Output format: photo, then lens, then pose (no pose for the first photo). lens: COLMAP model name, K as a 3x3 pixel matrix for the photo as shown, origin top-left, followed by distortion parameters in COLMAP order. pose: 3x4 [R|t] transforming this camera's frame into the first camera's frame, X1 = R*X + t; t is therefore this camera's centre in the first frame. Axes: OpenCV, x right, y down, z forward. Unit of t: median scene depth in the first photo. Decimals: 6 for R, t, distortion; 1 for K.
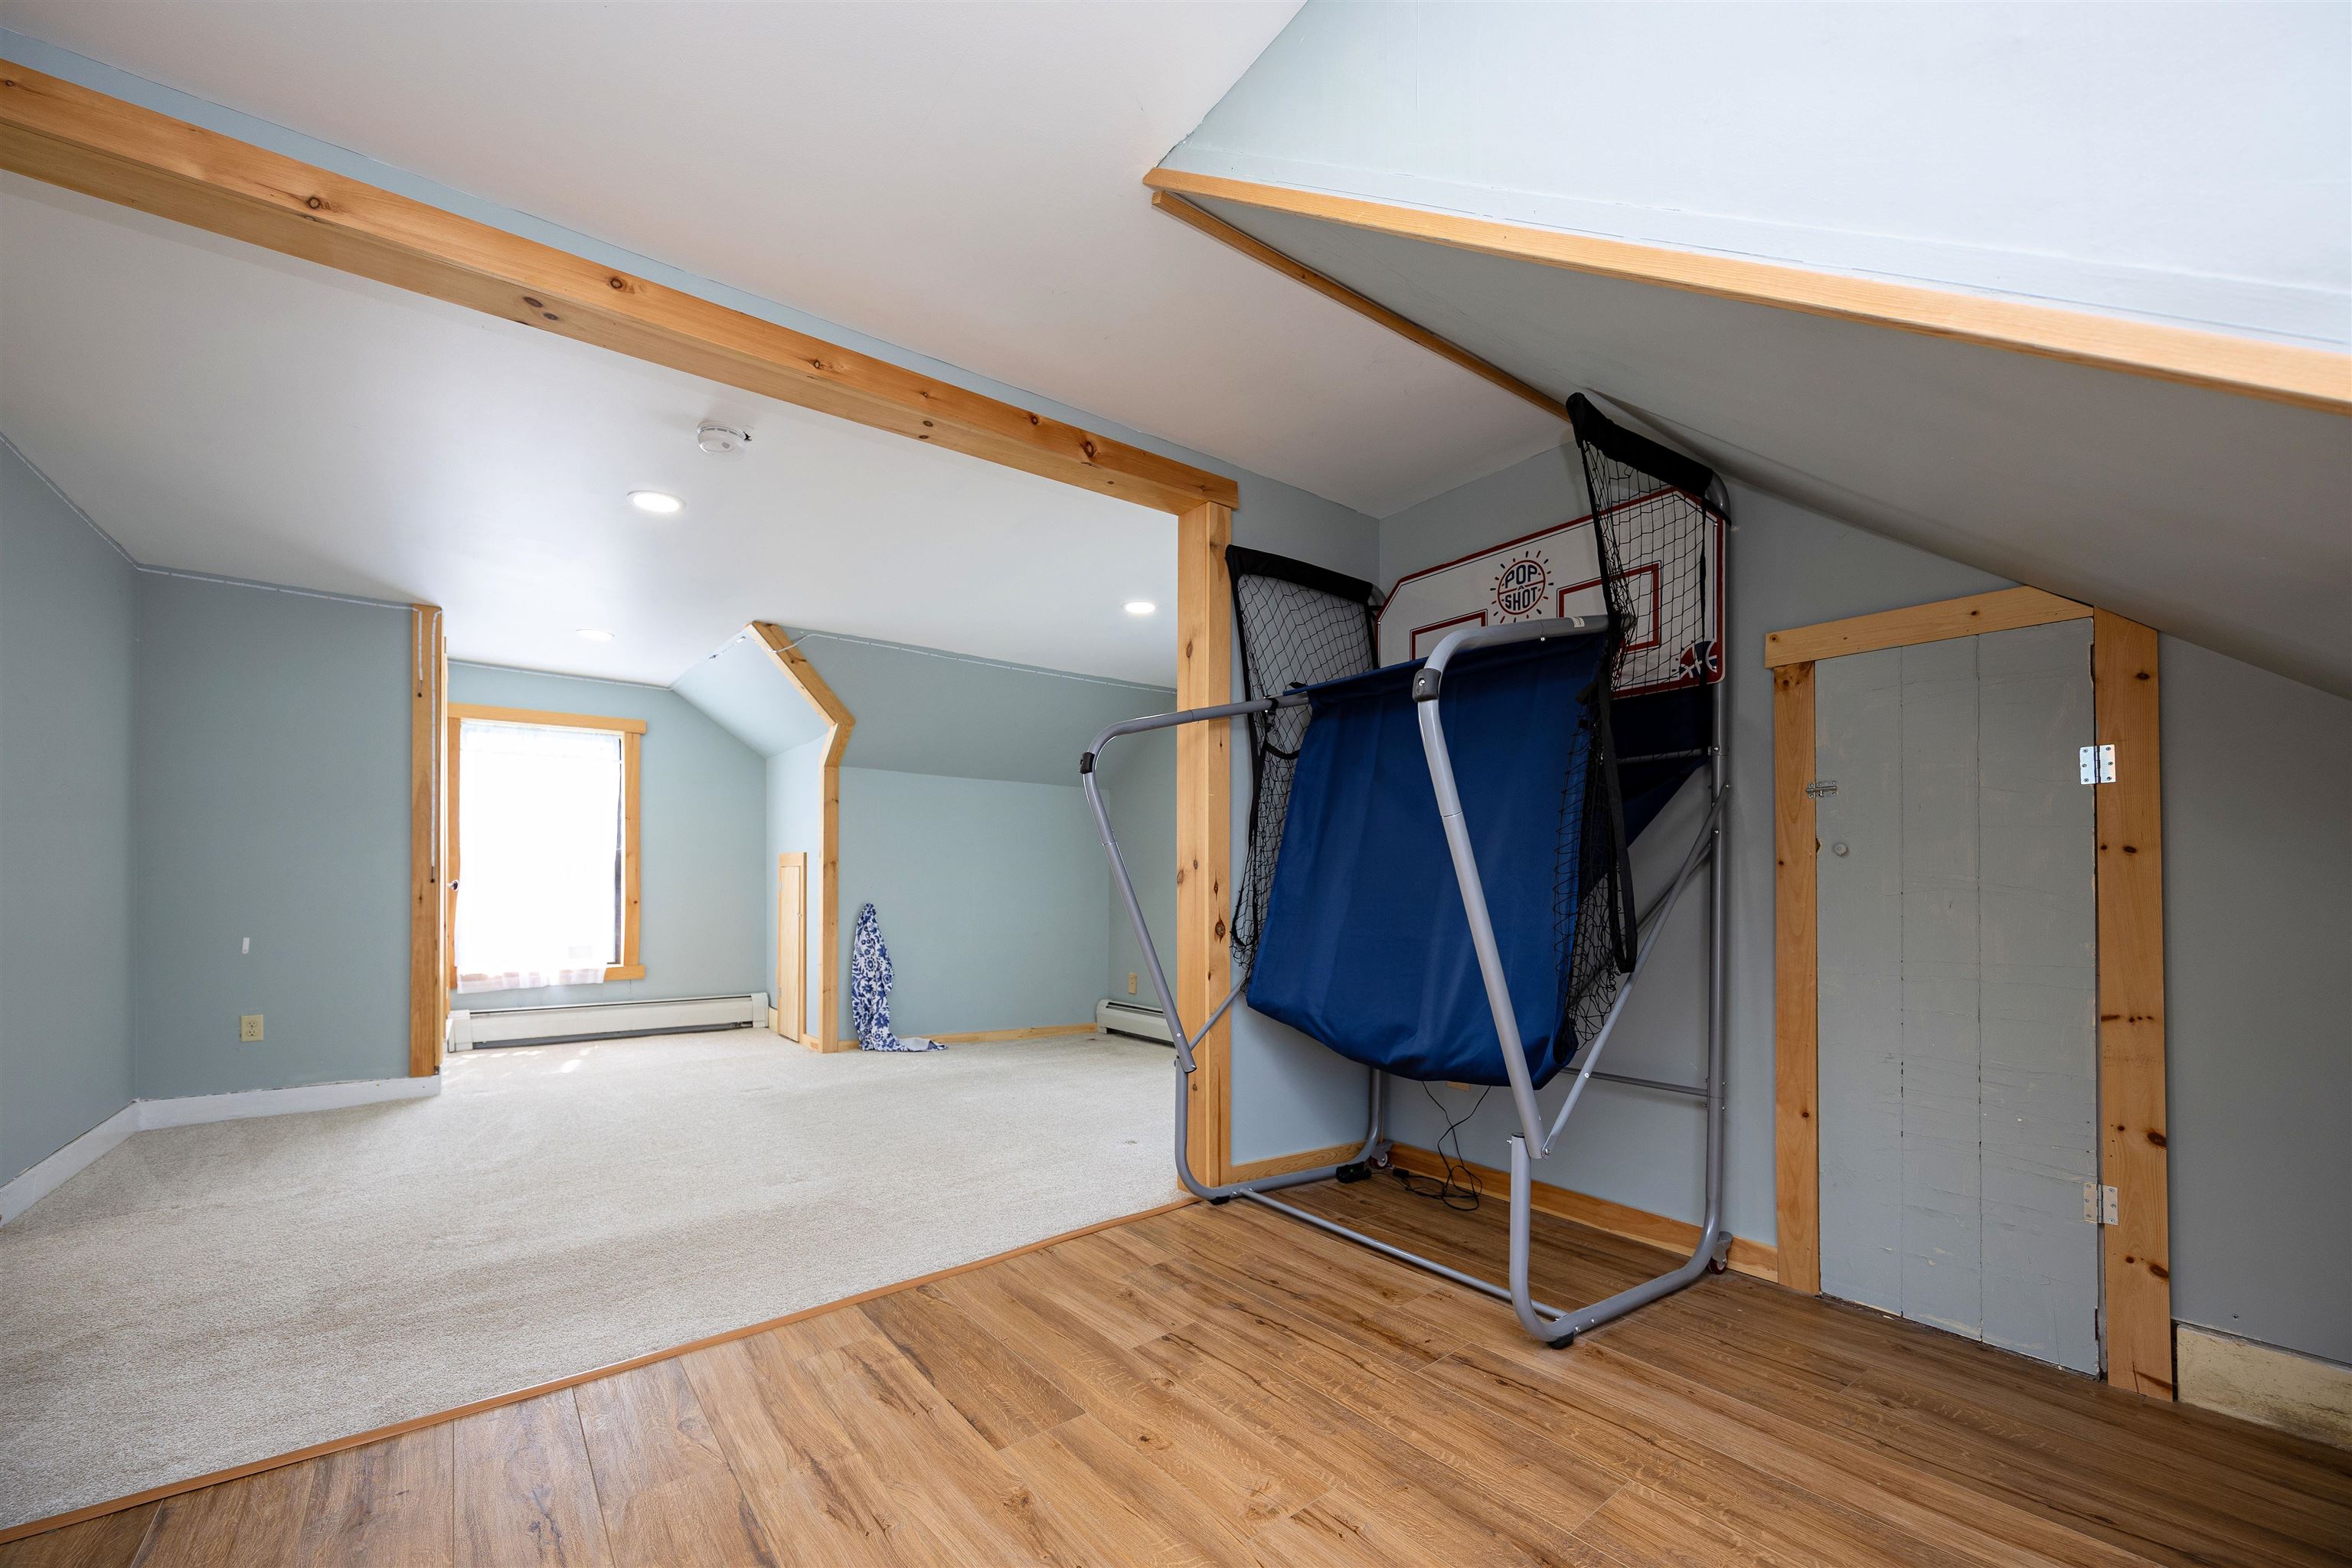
lens RADIAL K [[936.0, 0, 1178.4], [0, 936.0, 880.6], [0, 0, 1]] dist [0.000425, -0.000468]
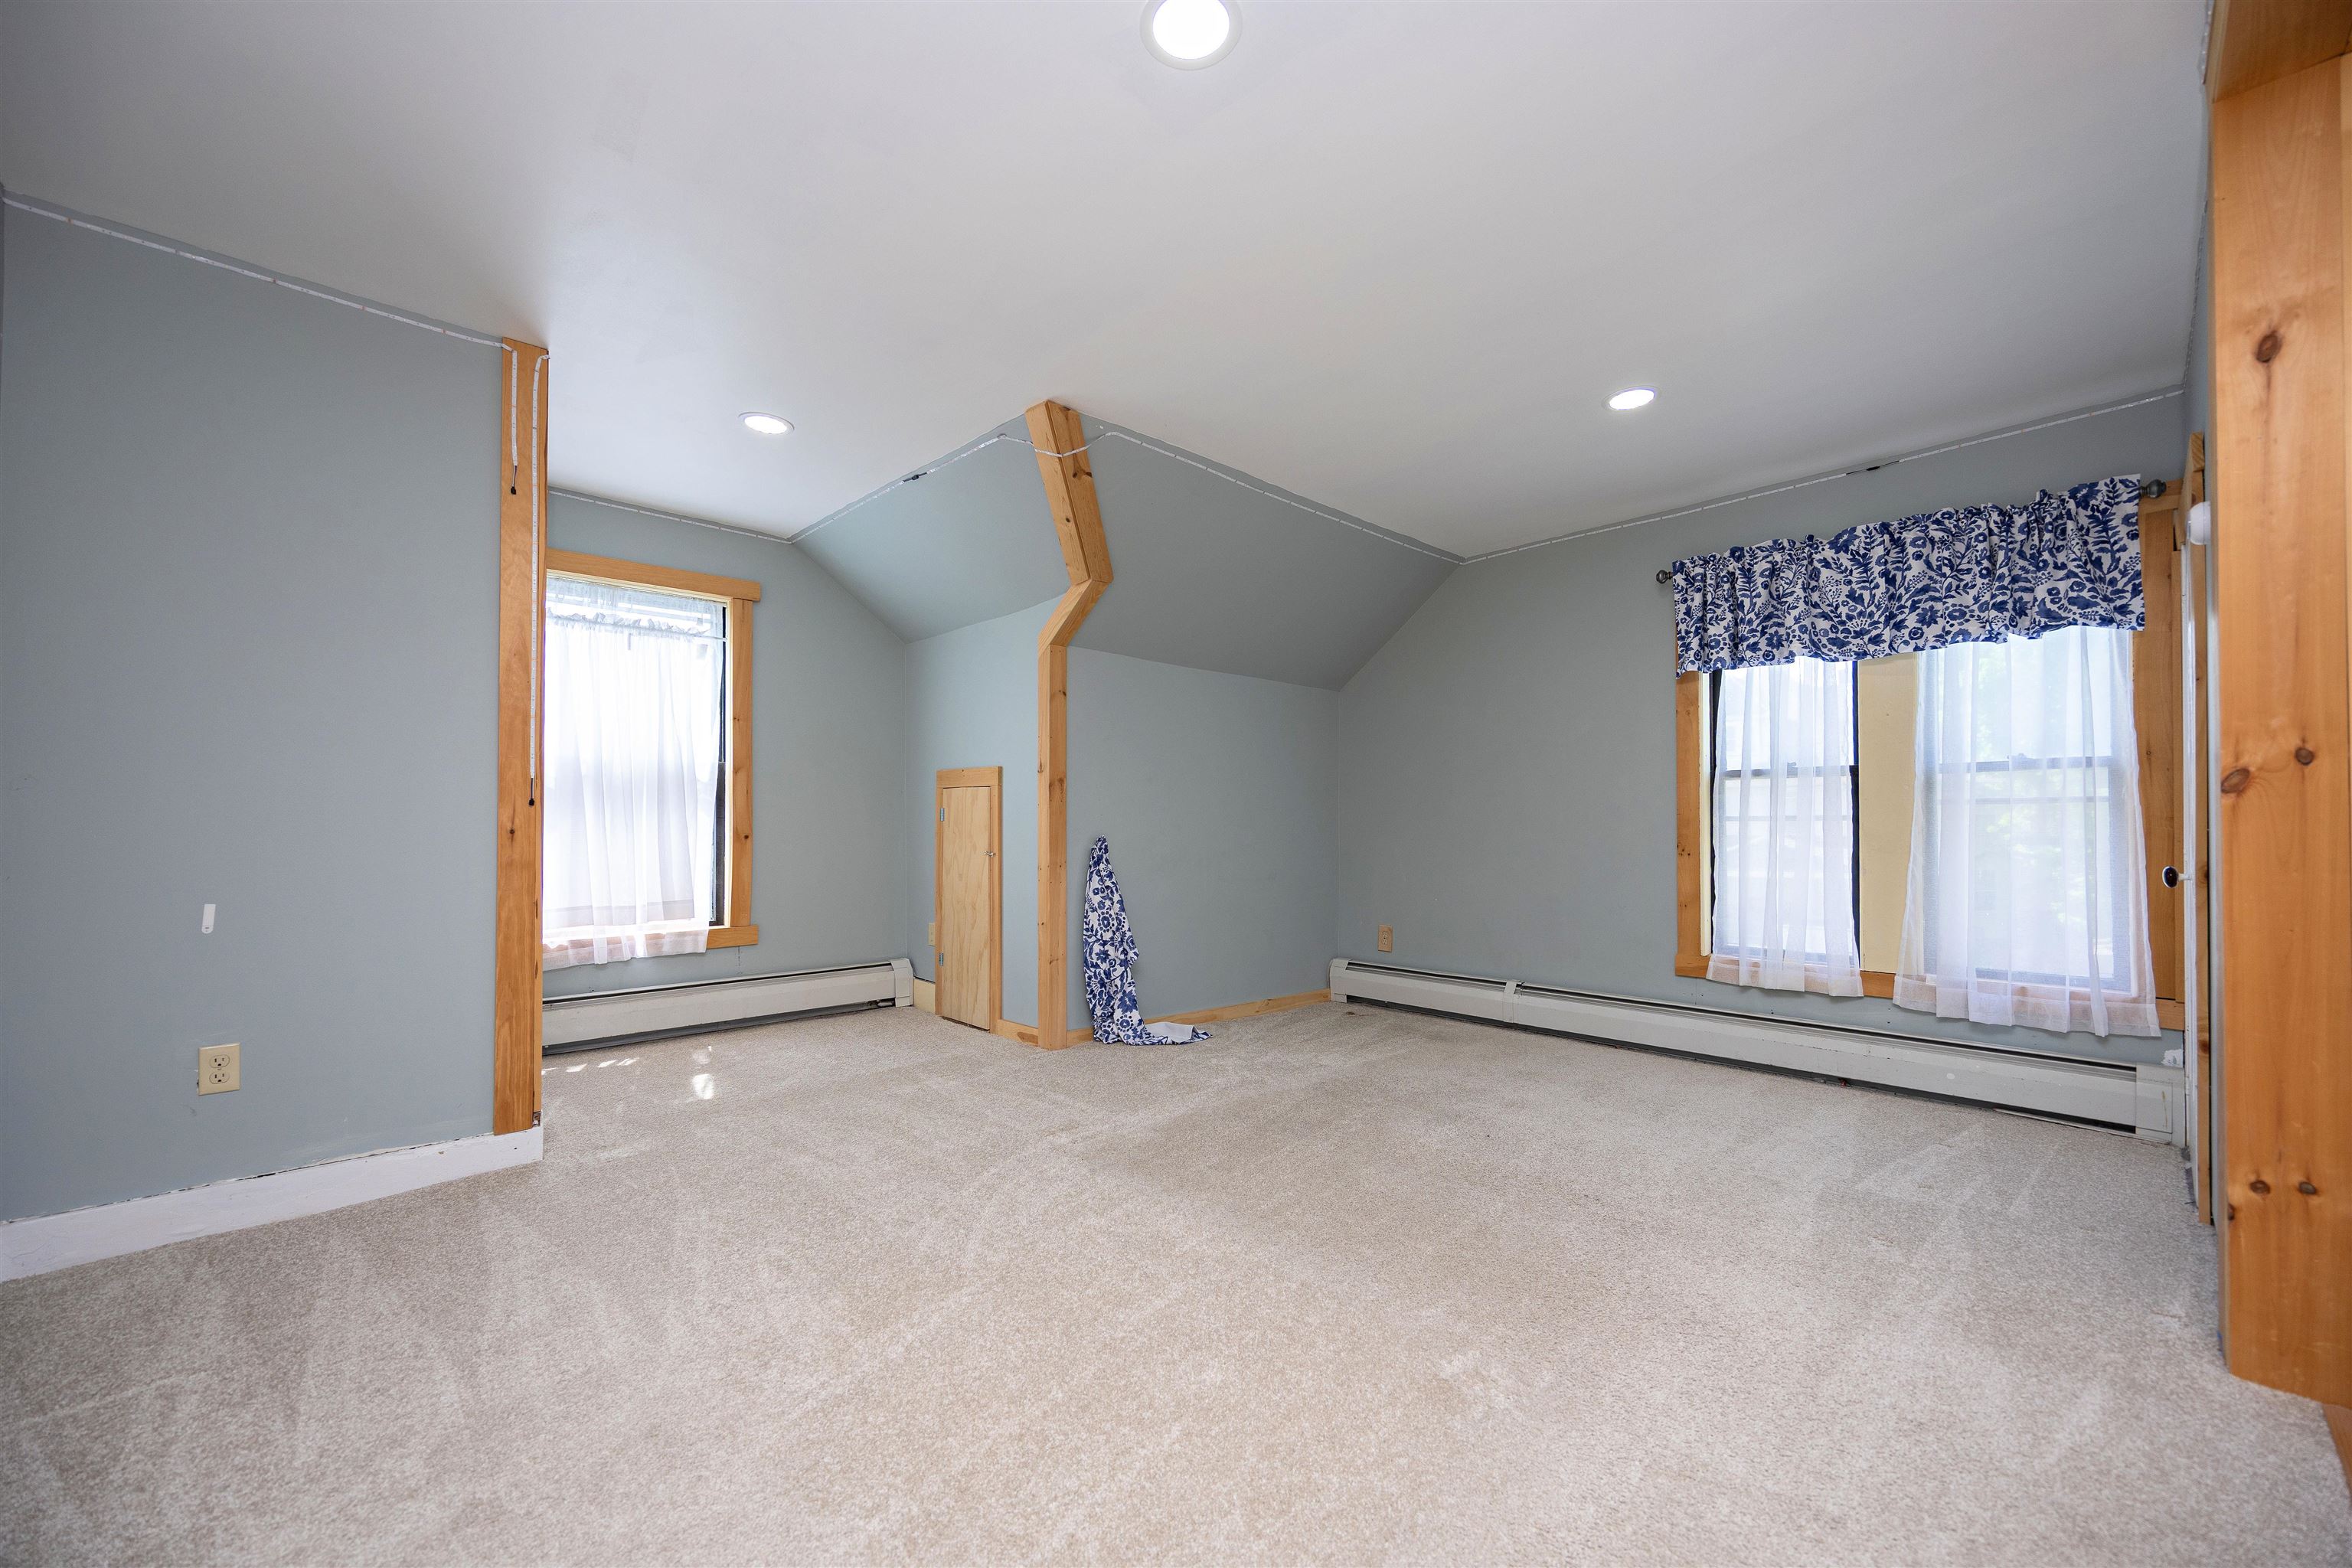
lens RADIAL K [[915.5, 0, 1161.9], [0, 915.5, 807.9], [0, 0, 1]] dist [-0.001821, 0.000197]
pose [[0.996071, -0.001559, 0.088541, -0.350189], [0.002131, 0.999977, -0.006375, 0.006687], [-0.088529, 0.006539, 0.996052, 0.299475]]
